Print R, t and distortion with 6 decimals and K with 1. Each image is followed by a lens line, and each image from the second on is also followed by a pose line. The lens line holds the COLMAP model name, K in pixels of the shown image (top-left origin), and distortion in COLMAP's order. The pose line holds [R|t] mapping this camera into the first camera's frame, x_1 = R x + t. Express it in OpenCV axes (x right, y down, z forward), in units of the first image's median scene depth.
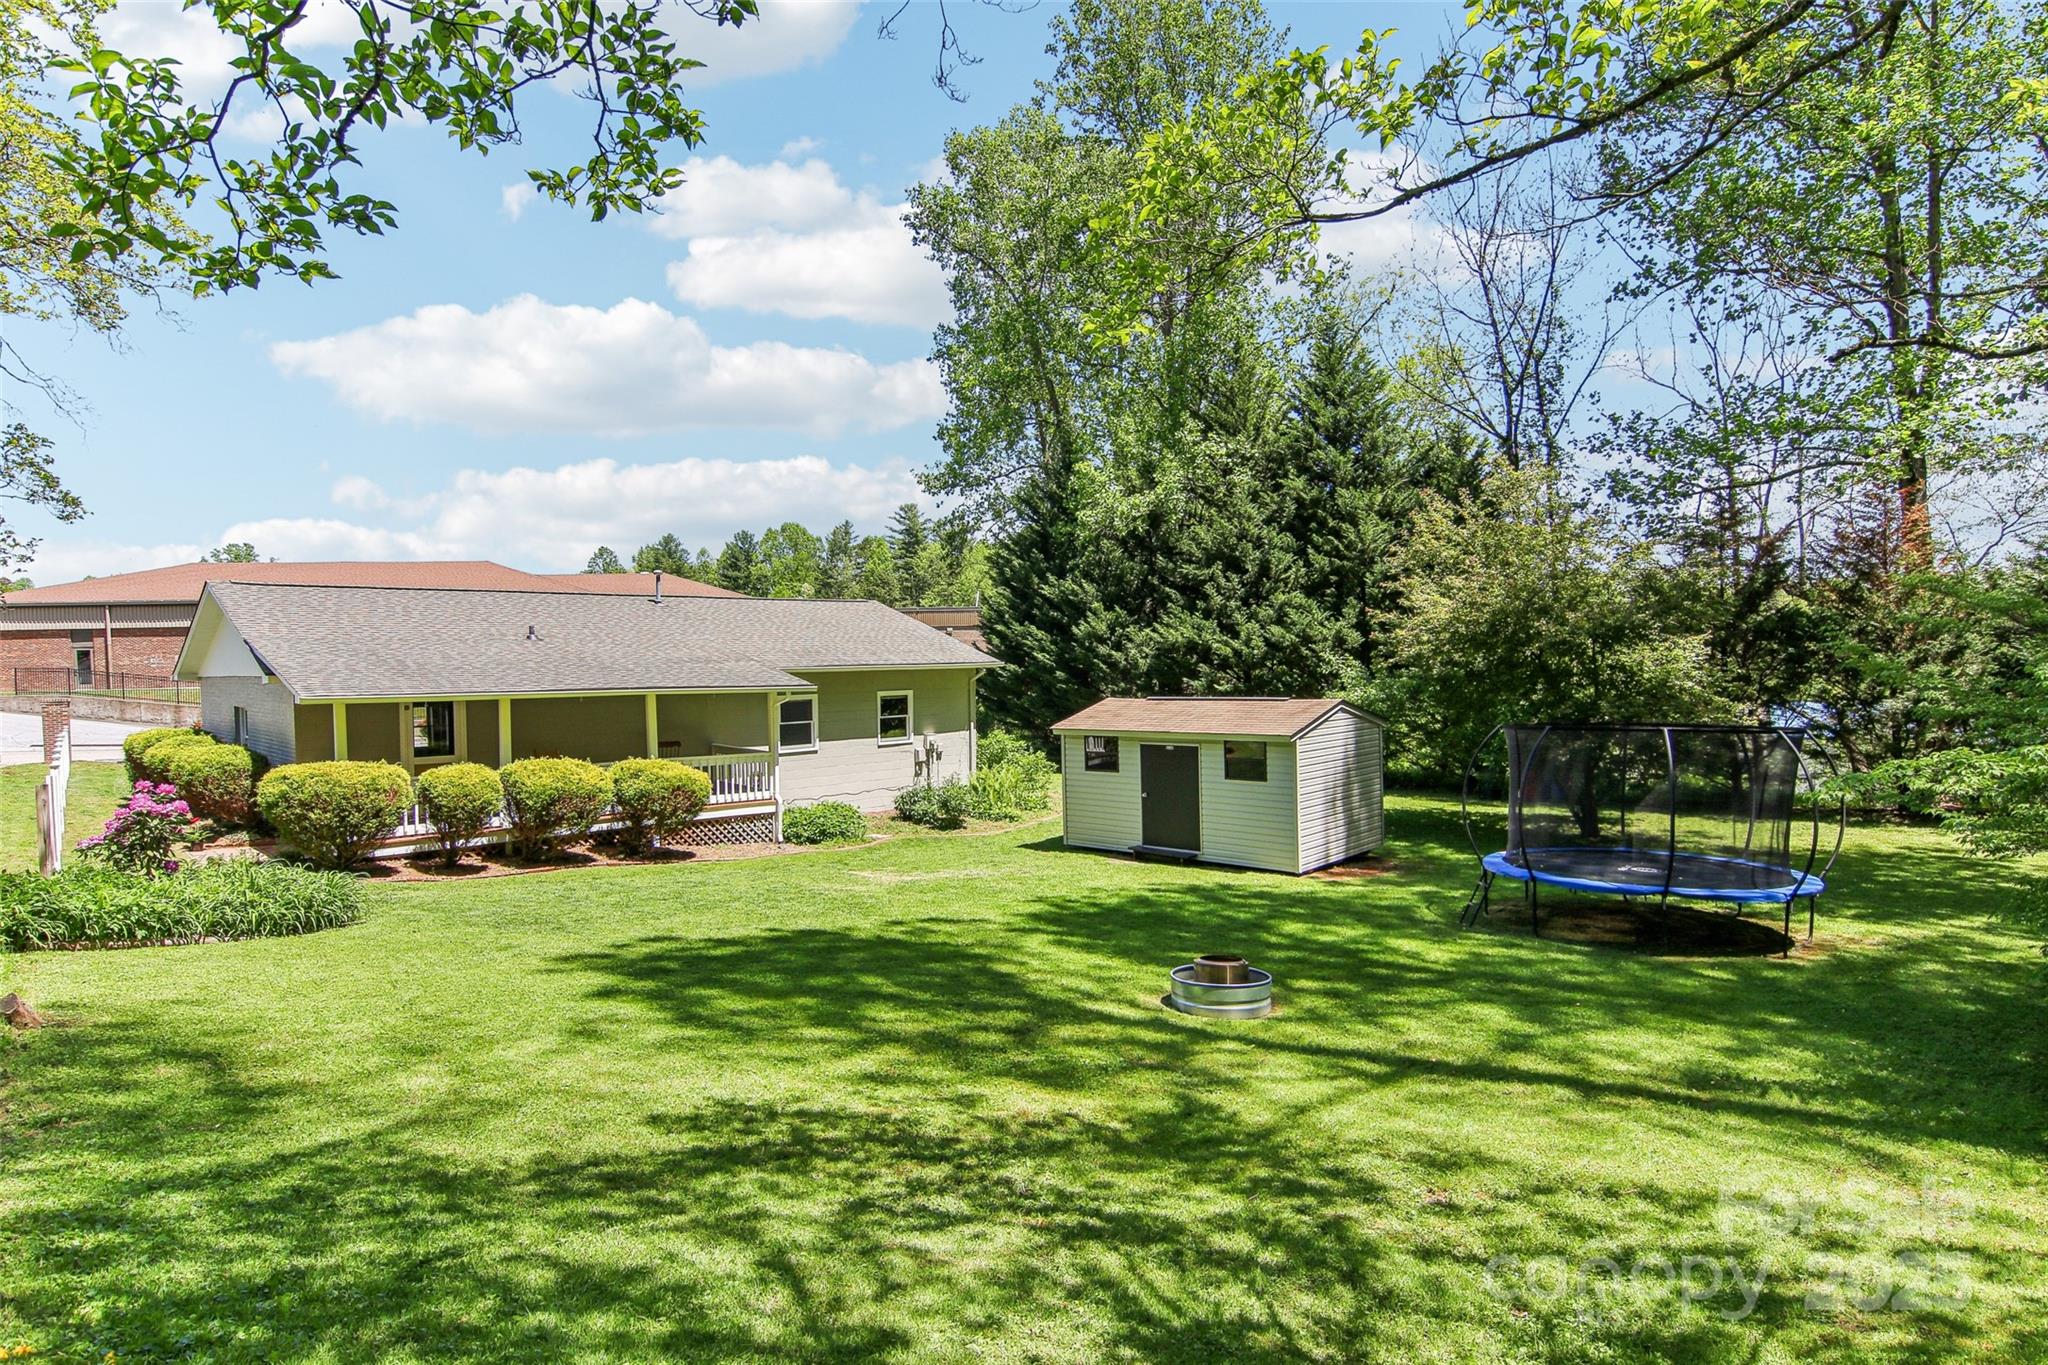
lens RADIAL K [[1117.9, 0, 1046.4], [0, 1117.9, 693.9], [0, 0, 1]] dist [0.029112, -0.037268]
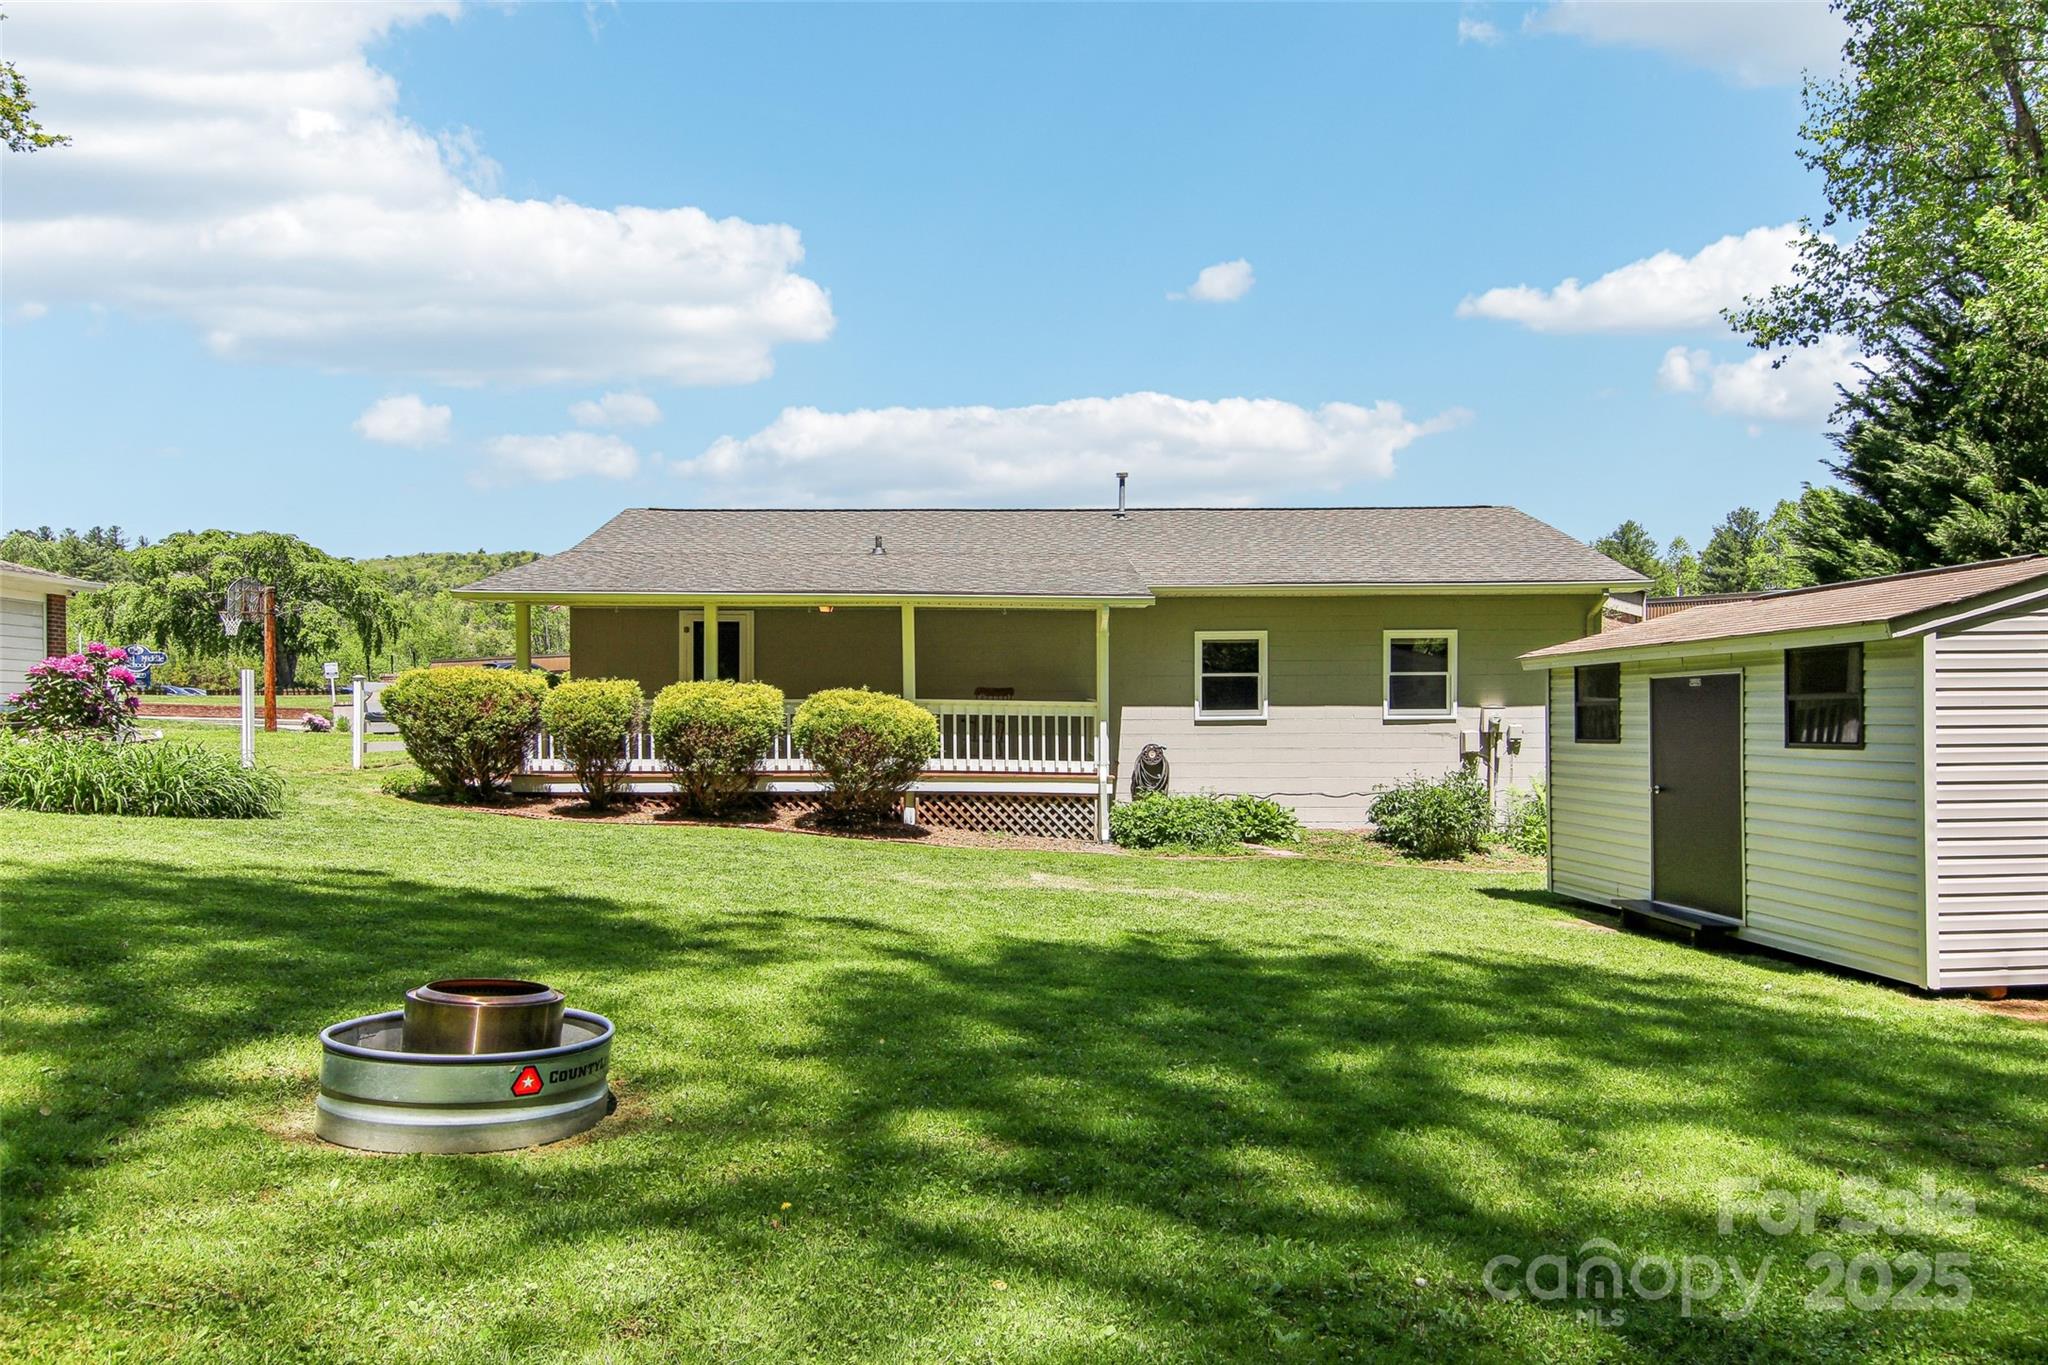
lens RADIAL K [[1448.7, 0, 1029.4], [0, 1448.7, 680.1], [0, 0, 1]] dist [0.073458, -0.025793]
pose [[0.724245, -0.005393, -0.689521, 0.303980], [-0.029939, 0.998780, -0.039258, 0.074208], [0.688892, 0.049076, 0.723201, 0.370315]]
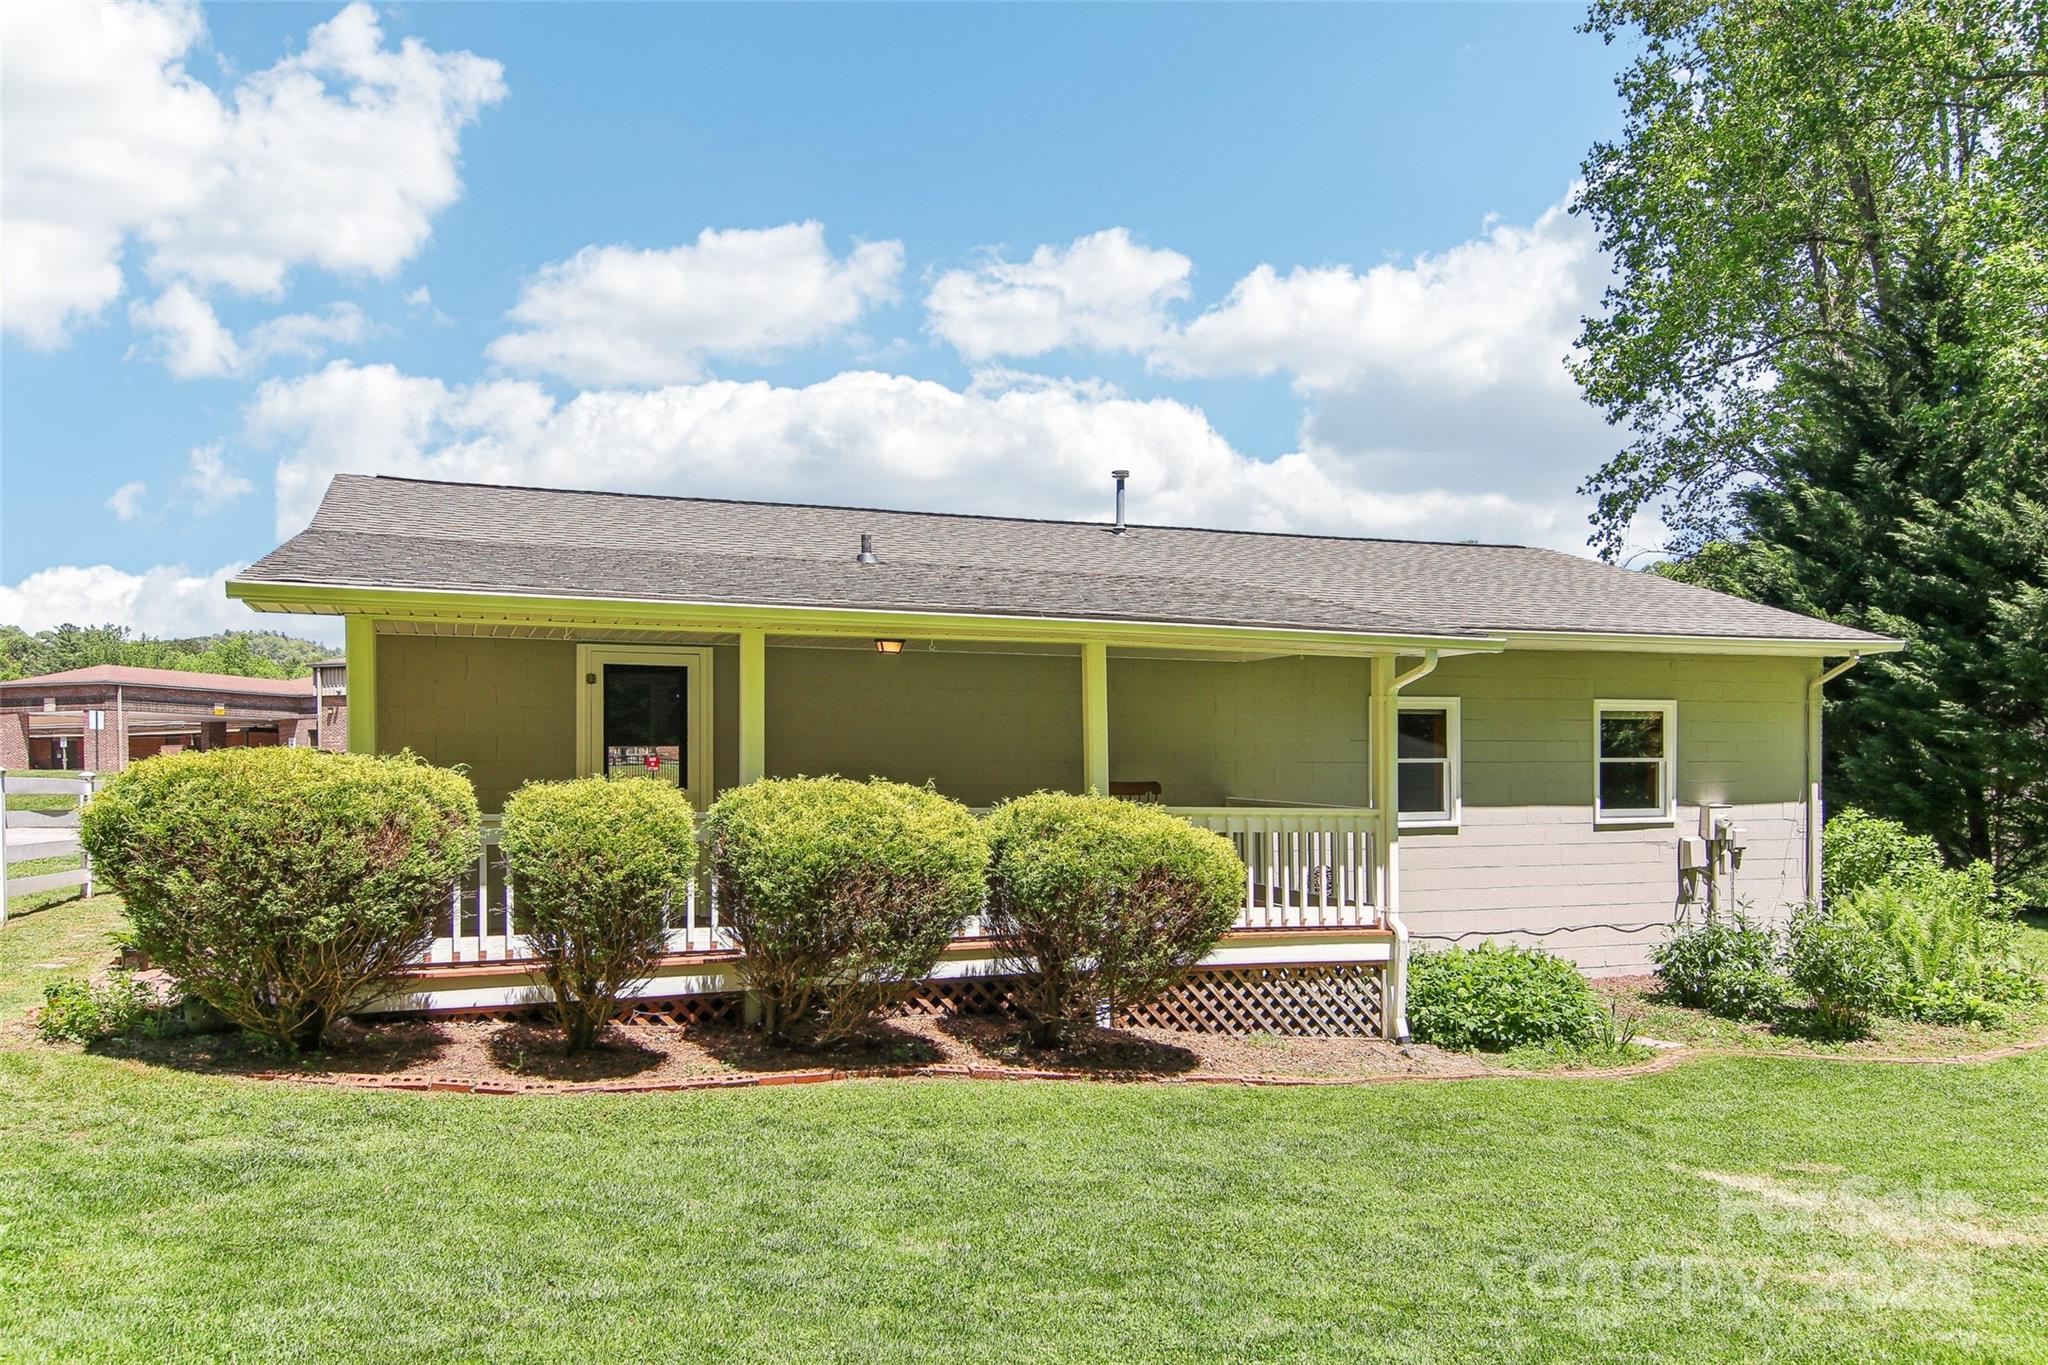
lens RADIAL K [[1448.7, 0, 1024.1], [0, 1448.7, 743.0], [0, 0, 1]] dist [0.073458, -0.025793]
pose [[0.920062, -0.000153, -0.391774, -0.160286], [-0.020910, 0.998555, -0.049495, 0.057405], [0.391215, 0.053730, 0.918729, 0.477643]]
